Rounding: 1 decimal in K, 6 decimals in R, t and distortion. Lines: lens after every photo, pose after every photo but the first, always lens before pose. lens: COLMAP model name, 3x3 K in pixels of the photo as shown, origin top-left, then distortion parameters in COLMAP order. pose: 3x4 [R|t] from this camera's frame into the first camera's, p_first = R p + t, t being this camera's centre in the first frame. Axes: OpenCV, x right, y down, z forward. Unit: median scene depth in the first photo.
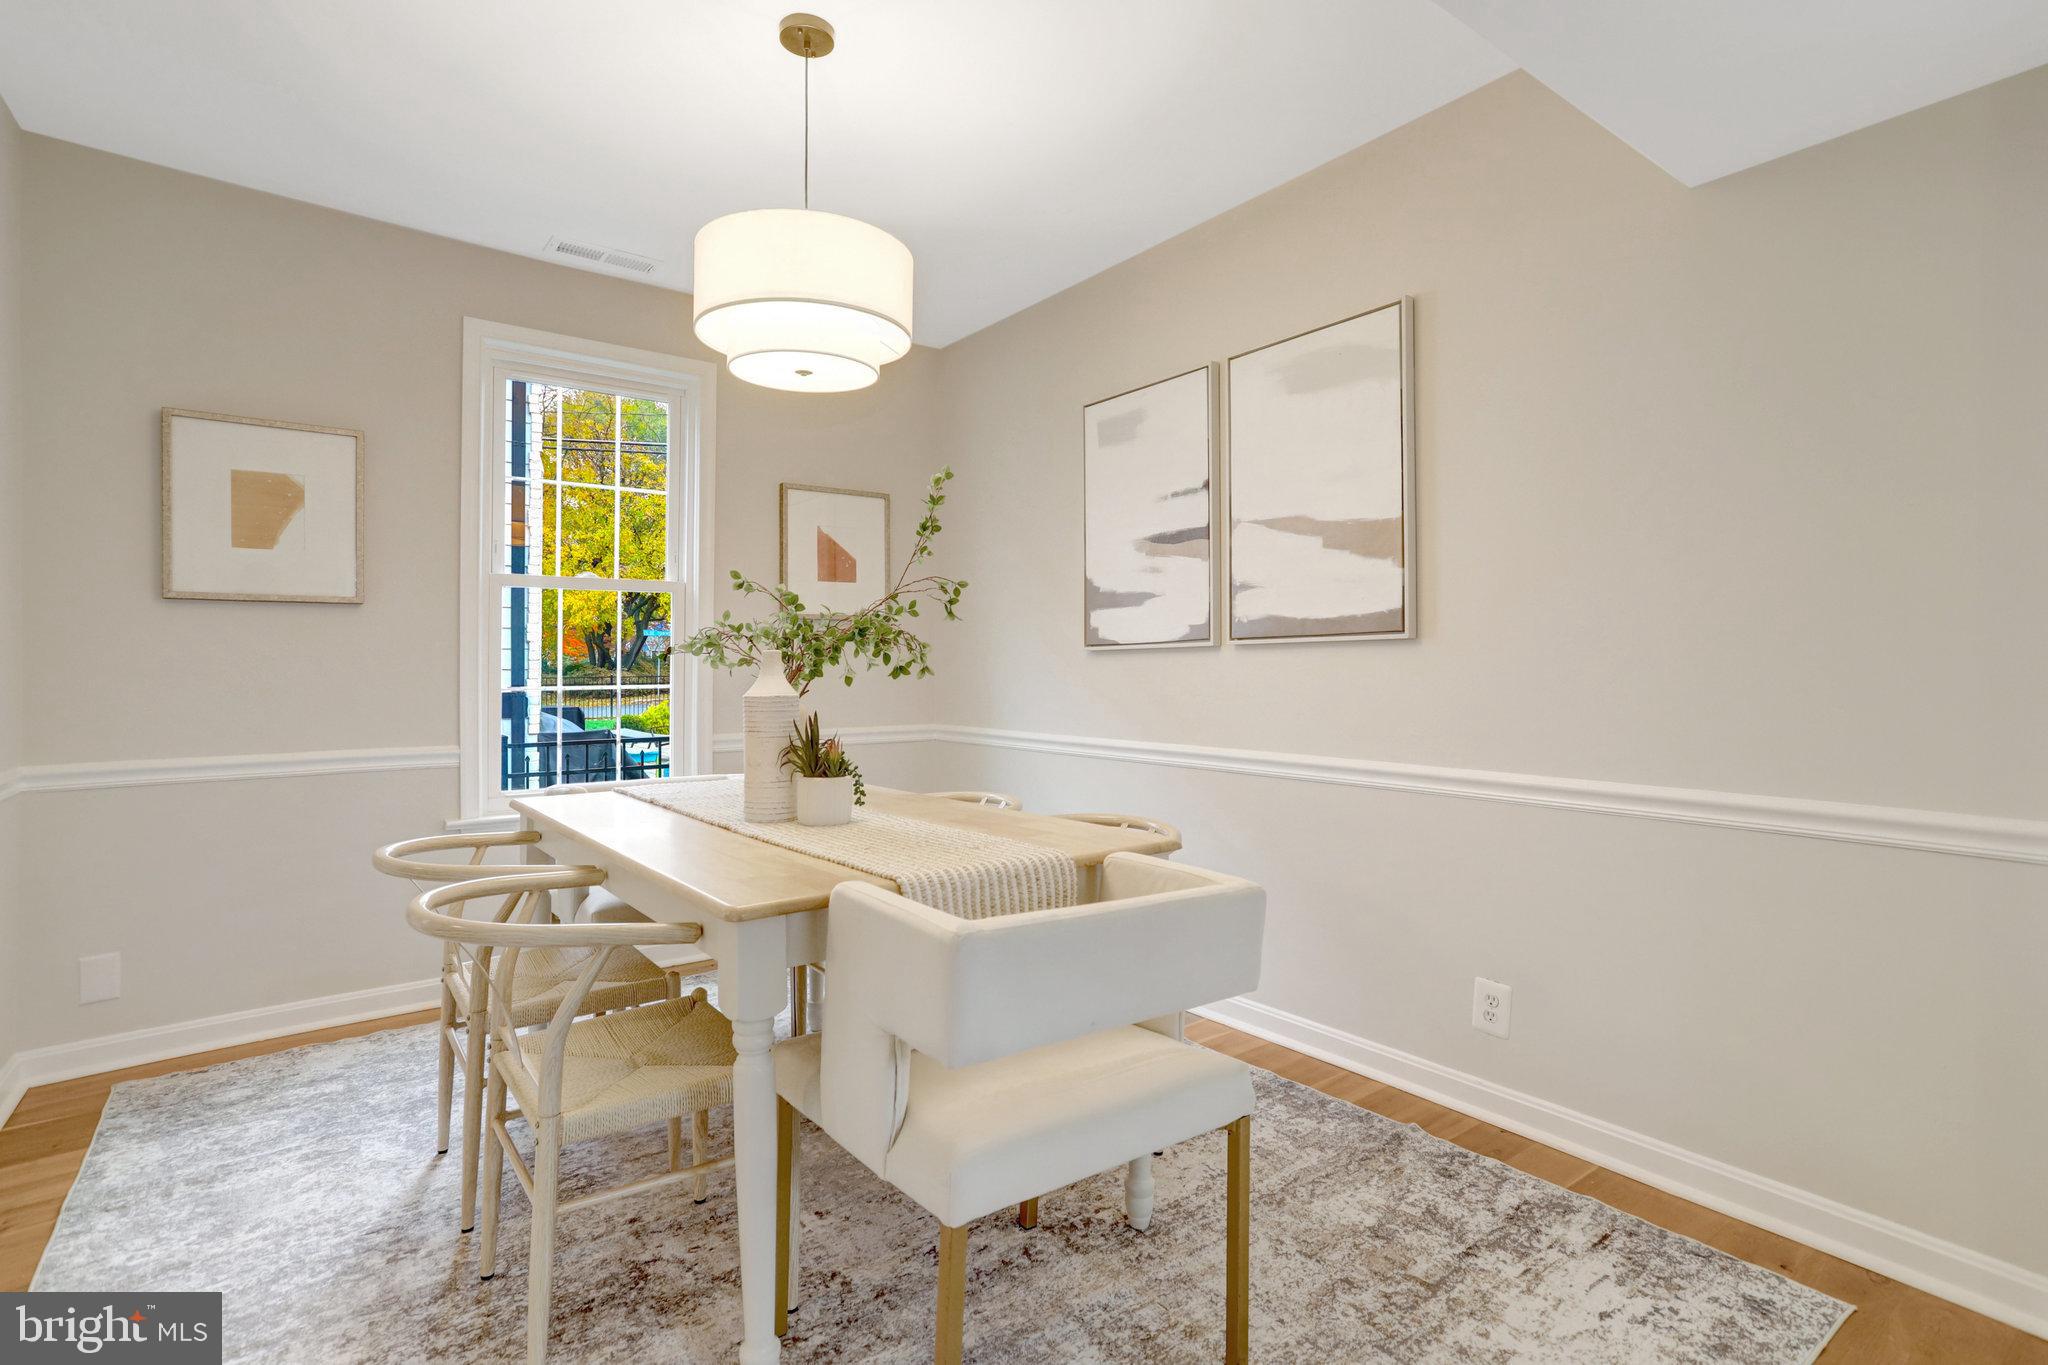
lens RADIAL K [[1020.5, 0, 1025.1], [0, 1020.5, 663.5], [0, 0, 1]] dist [-0.057647, 0.039067]
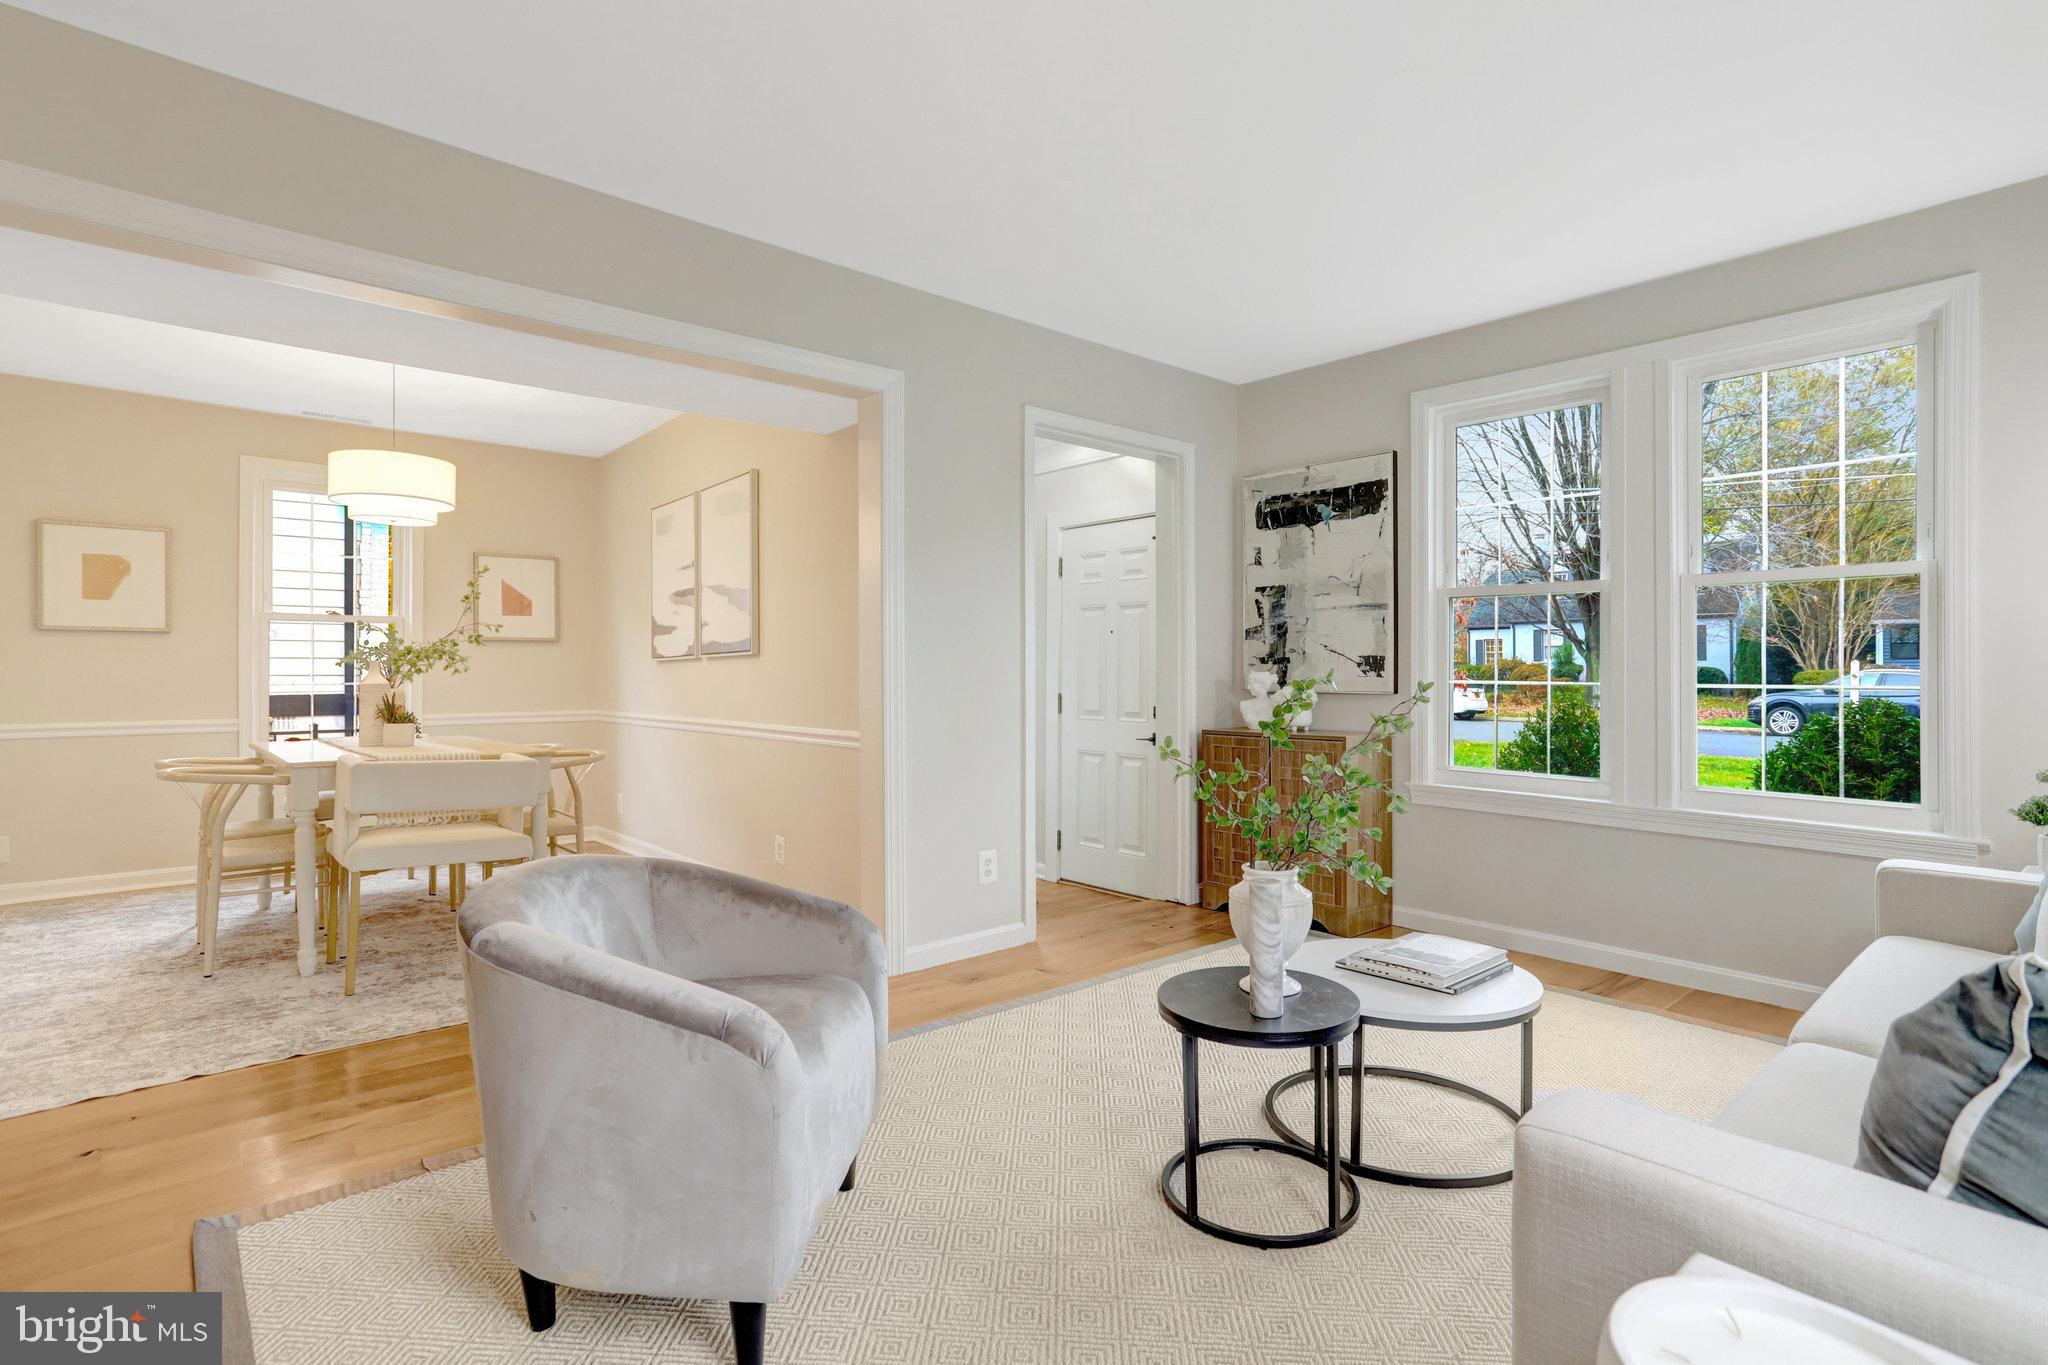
lens RADIAL K [[1004.0, 0, 1017.5], [0, 1004.0, 670.9], [0, 0, 1]] dist [-0.050911, 0.037033]
pose [[0.997744, 0.000815, 0.067133, 0.715013], [-0.000685, 0.999998, -0.001957, 0.007458], [-0.067135, 0.001907, 0.997742, -0.823073]]
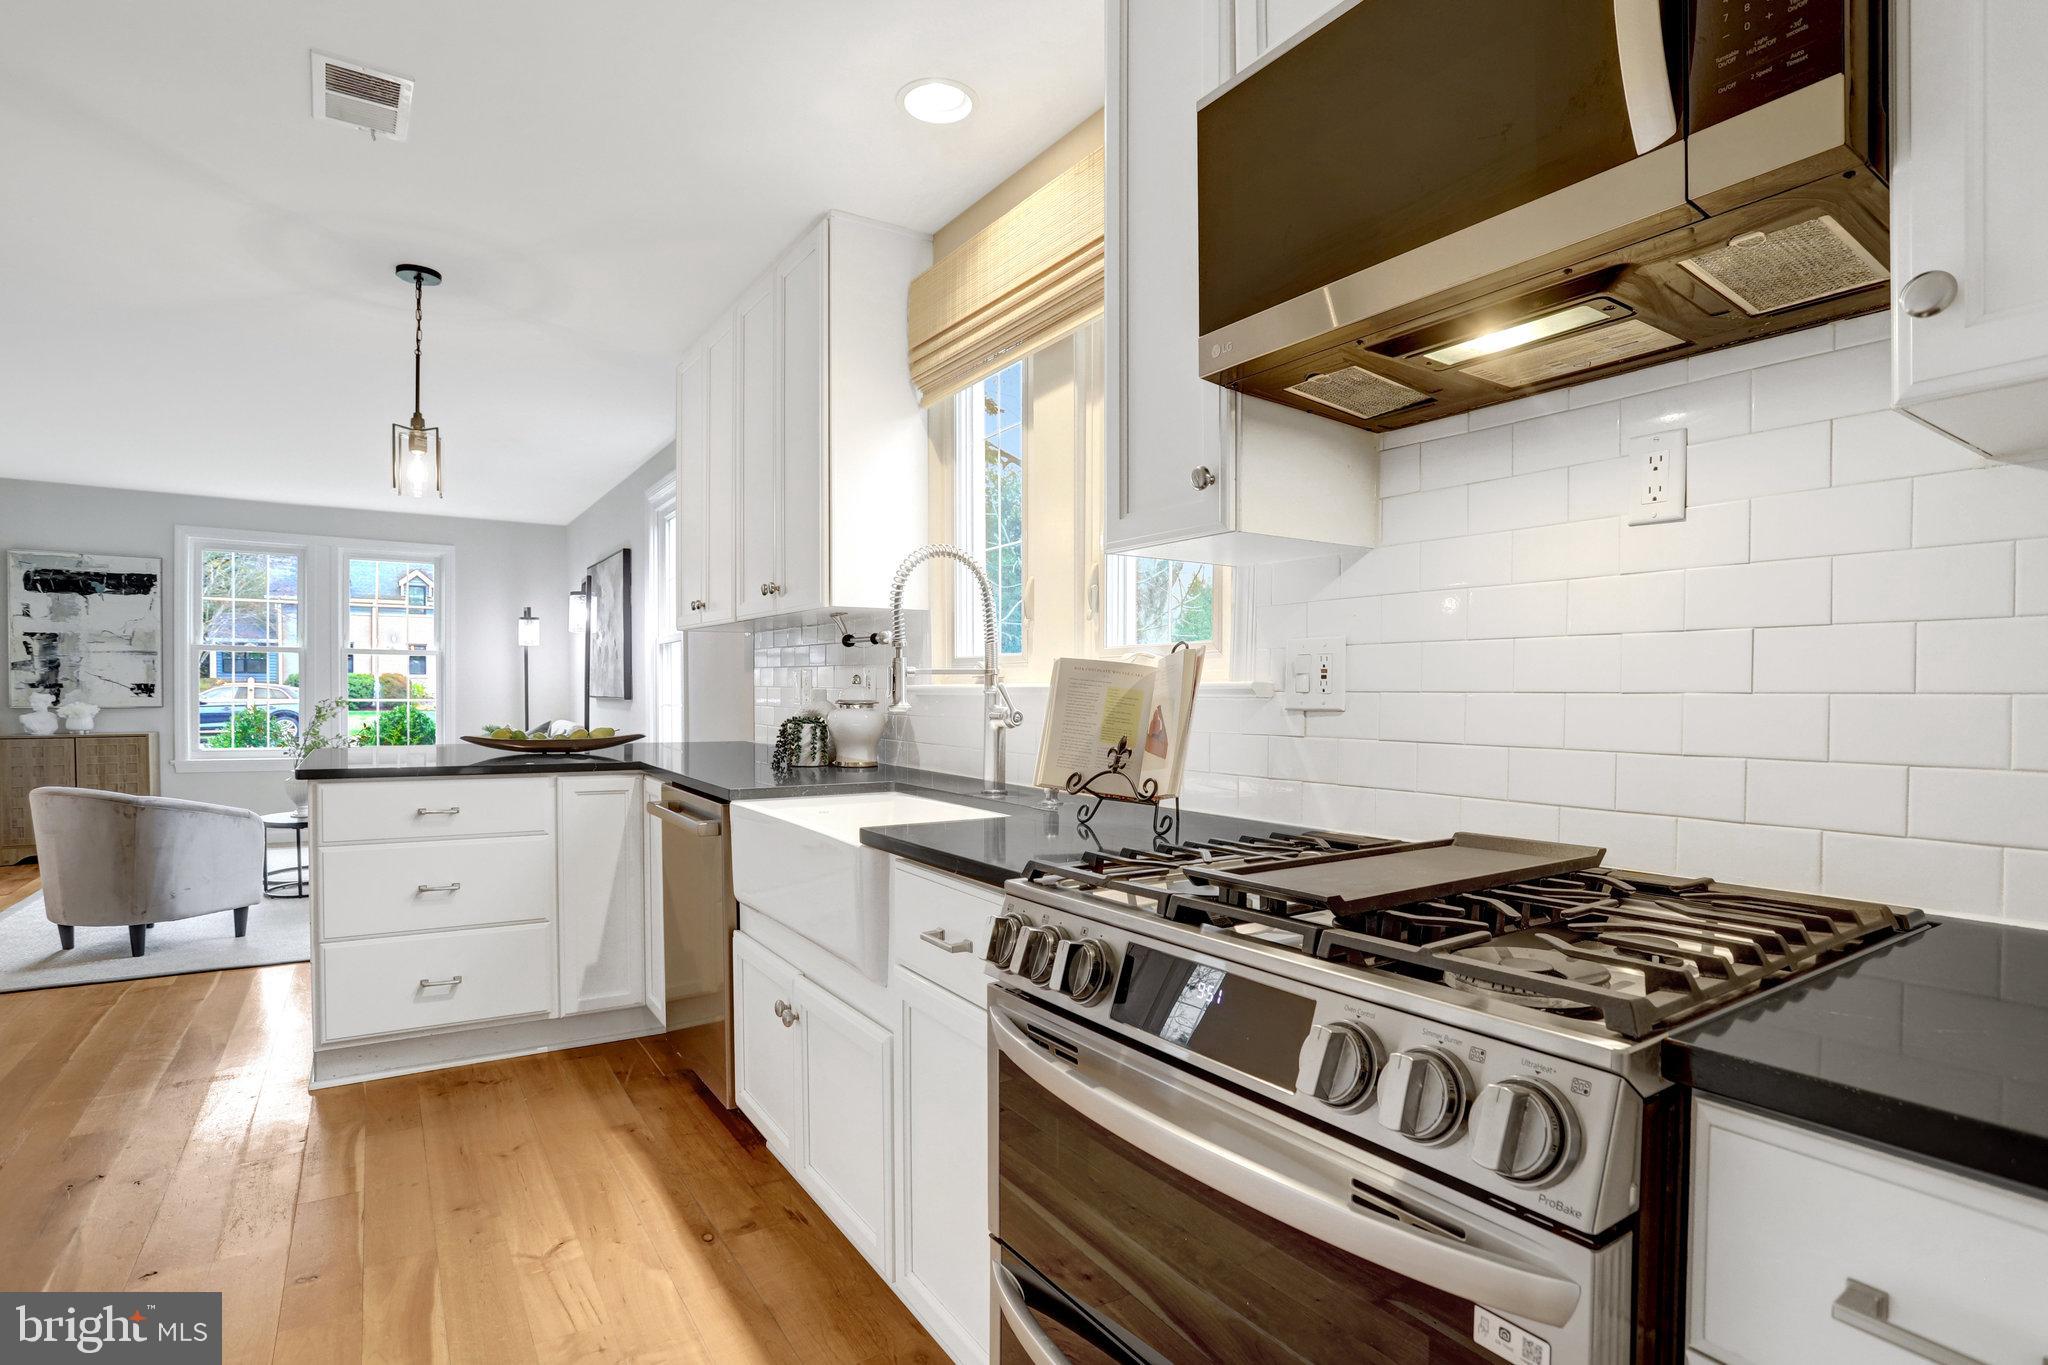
lens RADIAL K [[1003.1, 0, 1023.9], [0, 1003.1, 731.7], [0, 0, 1]] dist [-0.063185, 0.025489]
pose [[0.073506, -0.042079, 0.996407, -0.955835], [-0.005248, 0.999079, 0.042579, -0.015548], [-0.997281, -0.008359, 0.073218, -1.709373]]
